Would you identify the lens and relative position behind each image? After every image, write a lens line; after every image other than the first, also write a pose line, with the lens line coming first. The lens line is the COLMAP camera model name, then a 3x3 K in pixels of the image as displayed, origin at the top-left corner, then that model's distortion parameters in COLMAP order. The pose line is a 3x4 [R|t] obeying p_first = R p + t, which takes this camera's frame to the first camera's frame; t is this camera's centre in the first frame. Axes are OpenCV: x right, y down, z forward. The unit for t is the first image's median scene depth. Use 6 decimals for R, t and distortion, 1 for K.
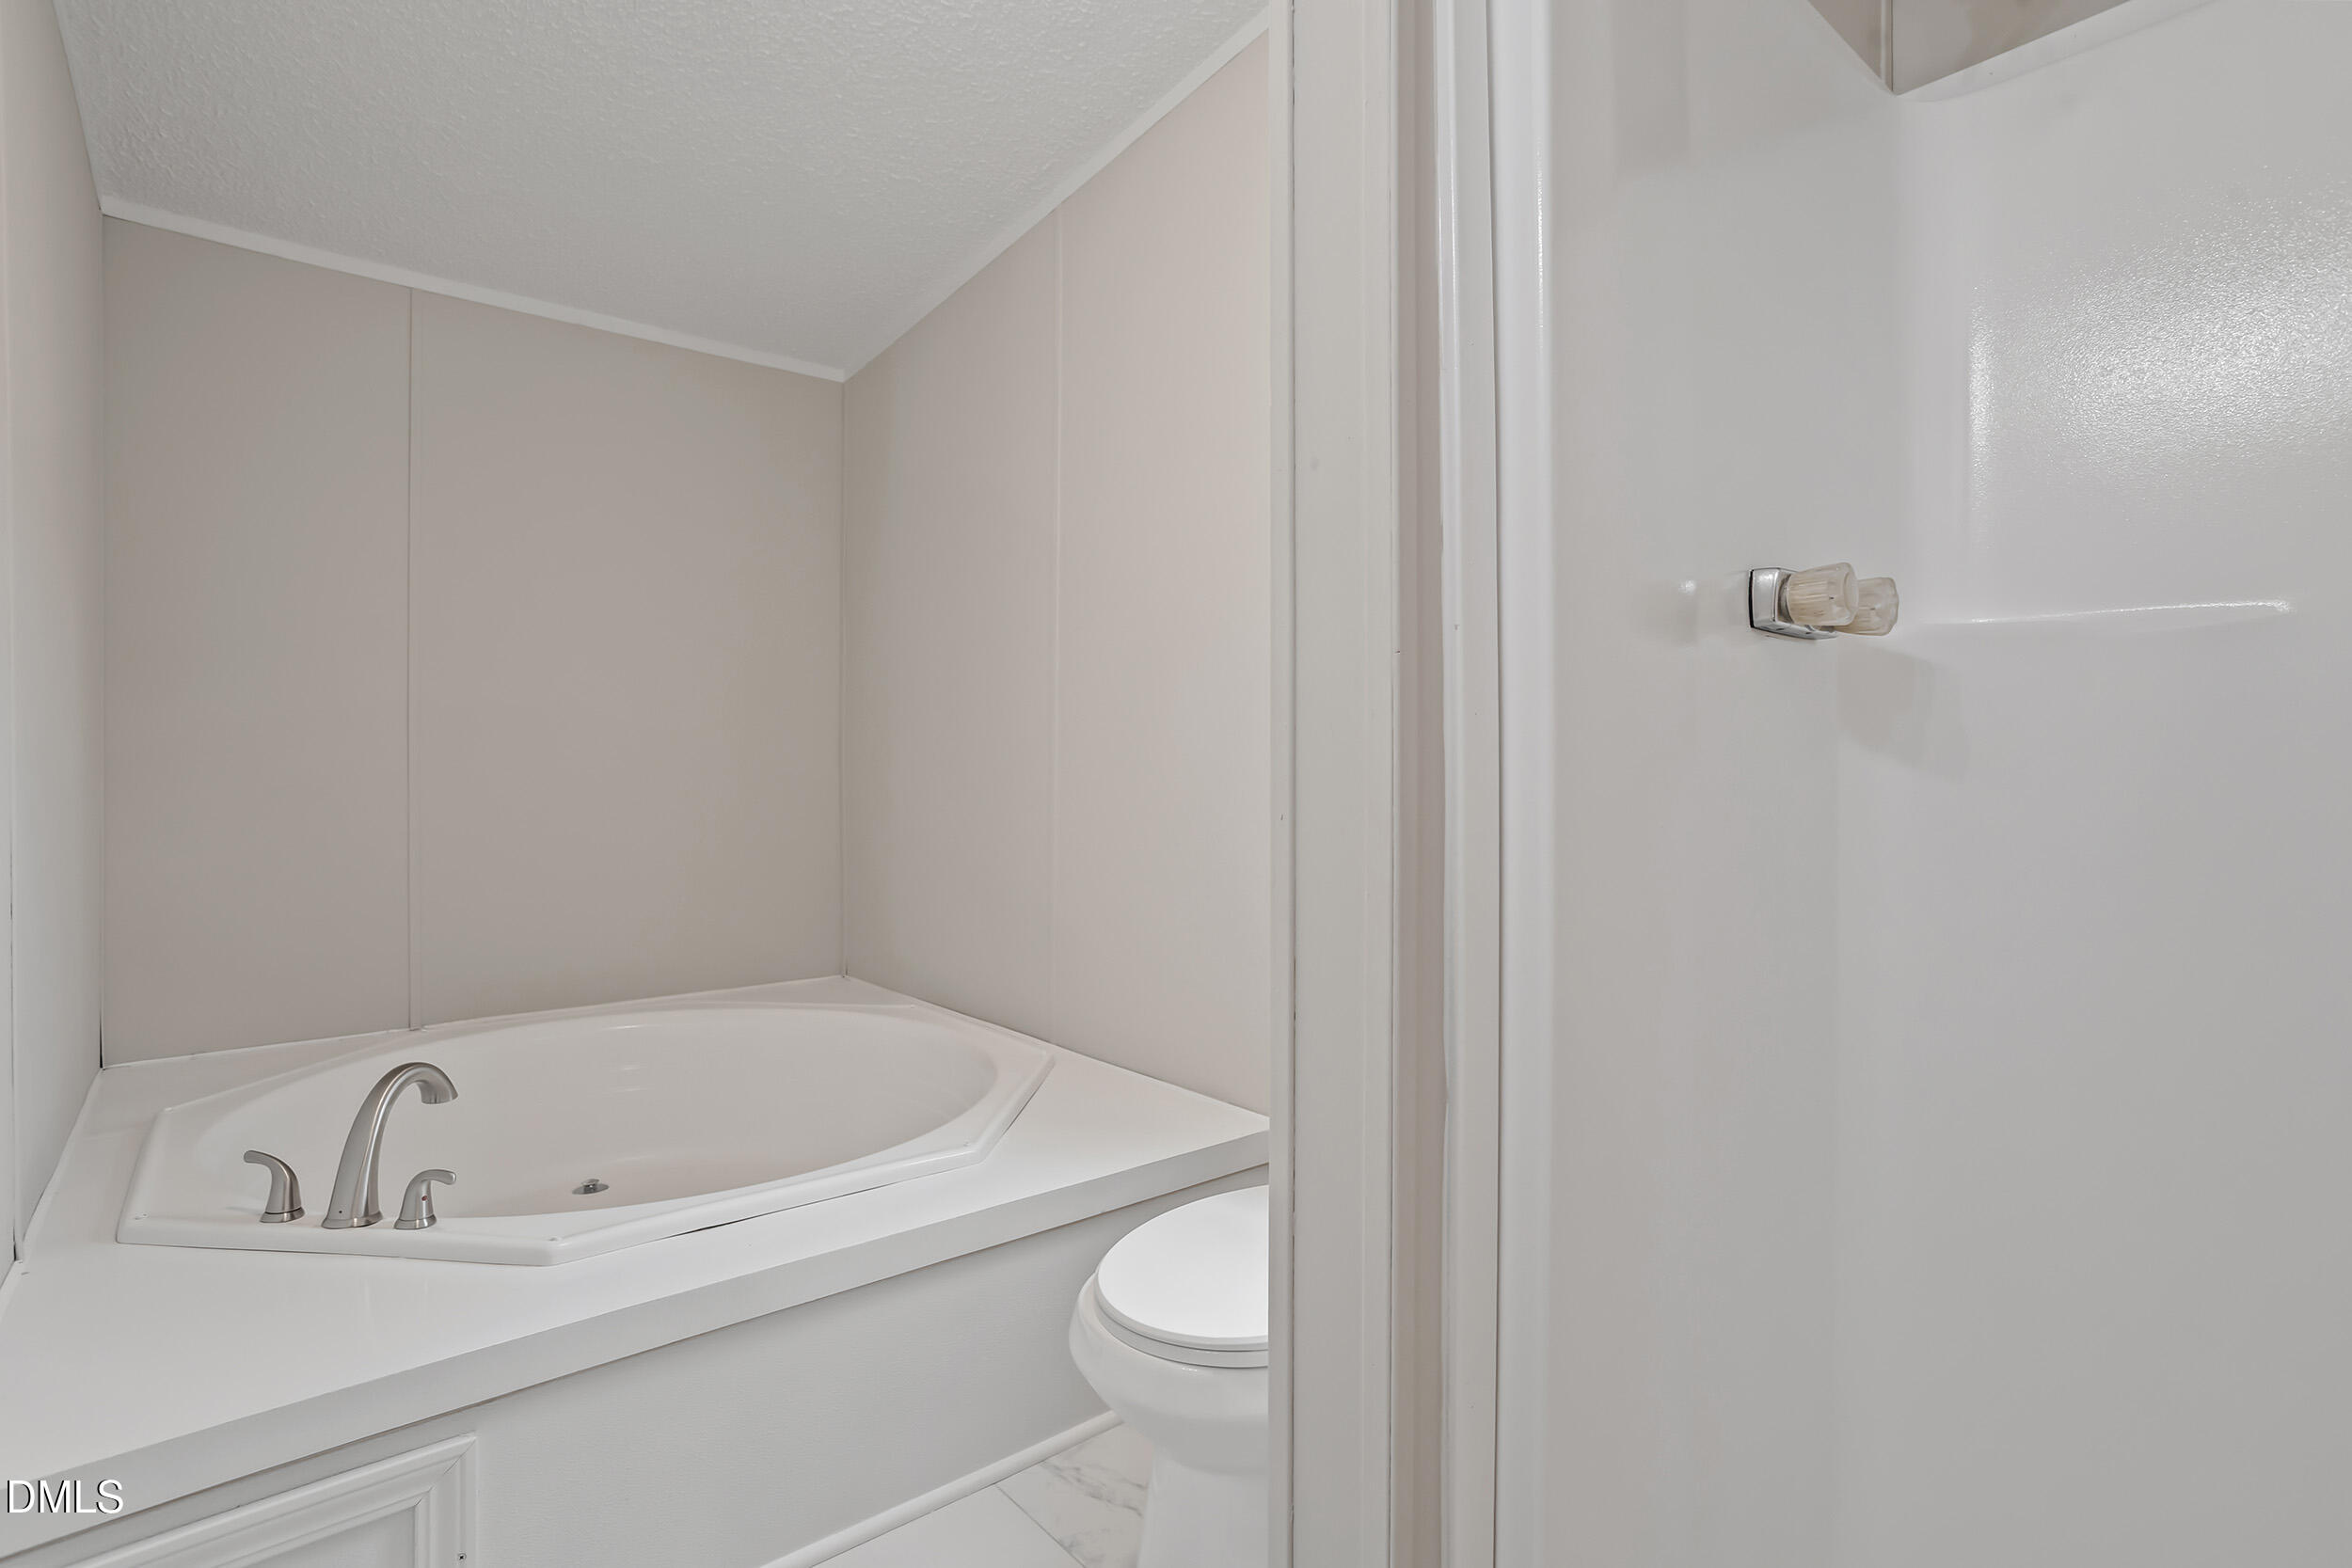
lens RADIAL K [[1146.6, 0, 1181.6], [0, 1146.6, 761.1], [0, 0, 1]] dist [-0.039612, 0.021635]
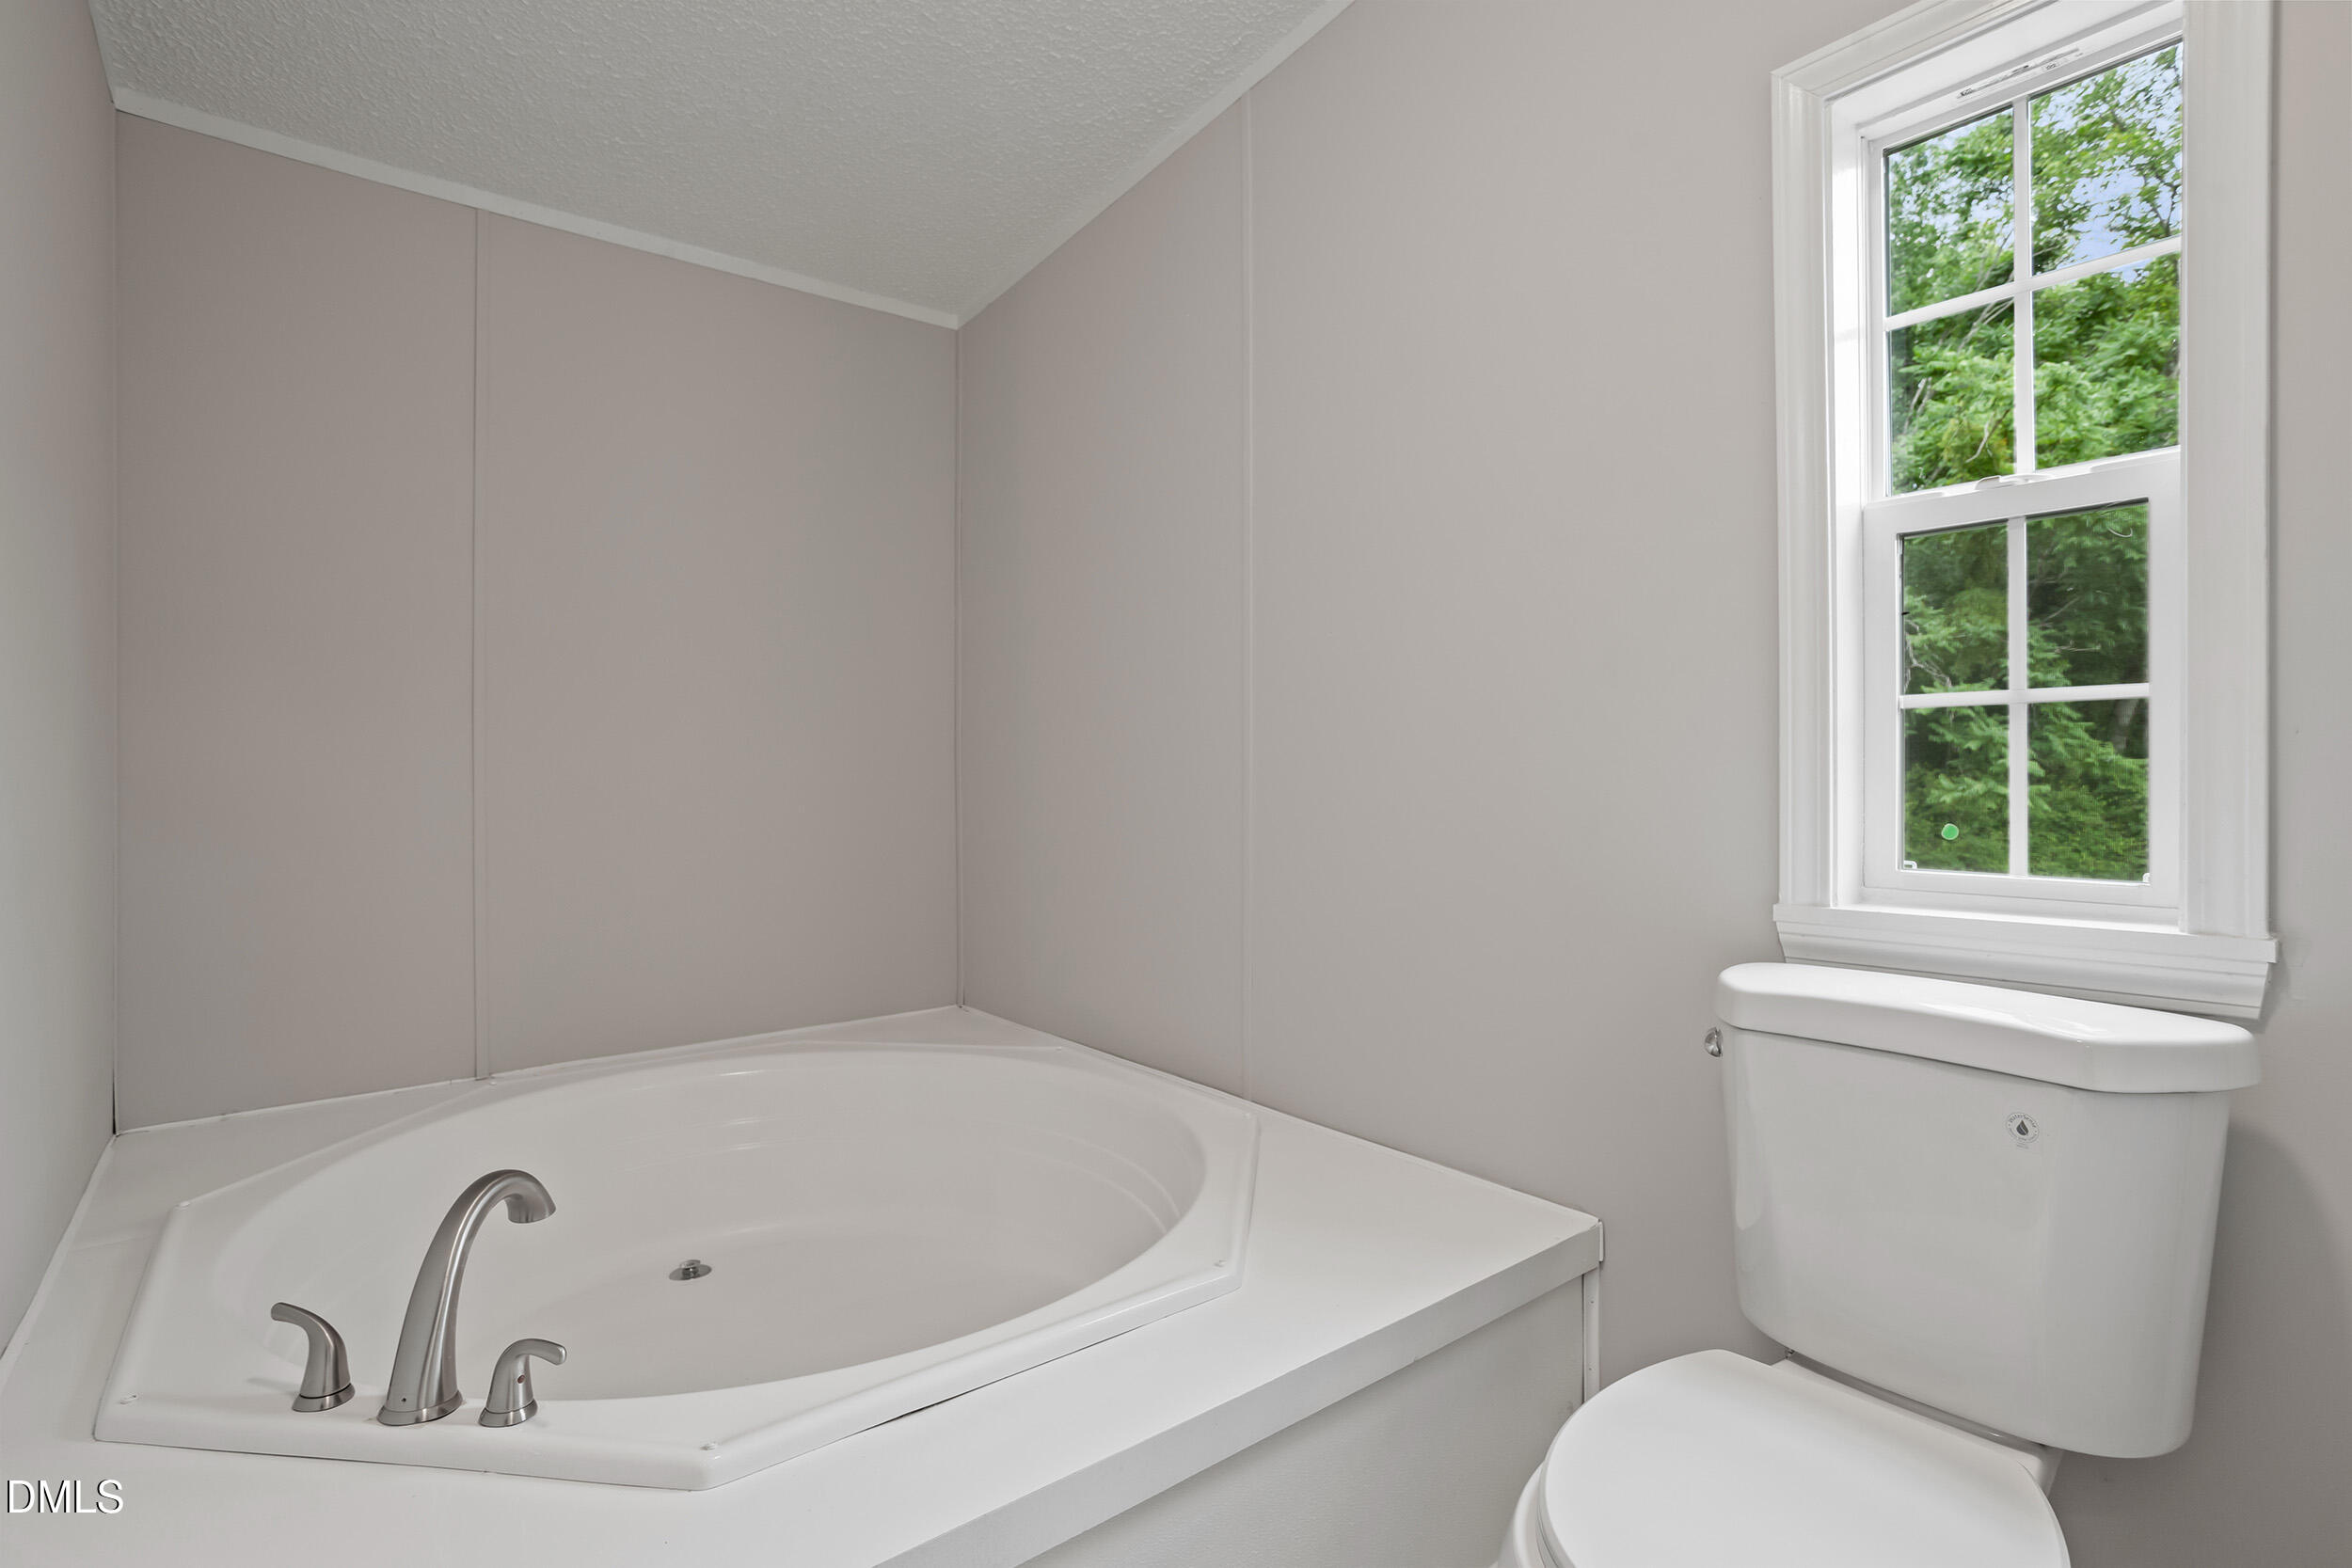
lens RADIAL K [[1123.1, 0, 1176.1], [0, 1123.1, 754.1], [0, 0, 1]] dist [-0.038730, 0.018923]
pose [[0.999753, -0.005171, -0.021603, -0.206612], [0.005066, 0.999975, -0.004912, 0.000523], [0.021628, 0.004801, 0.999755, 0.267478]]
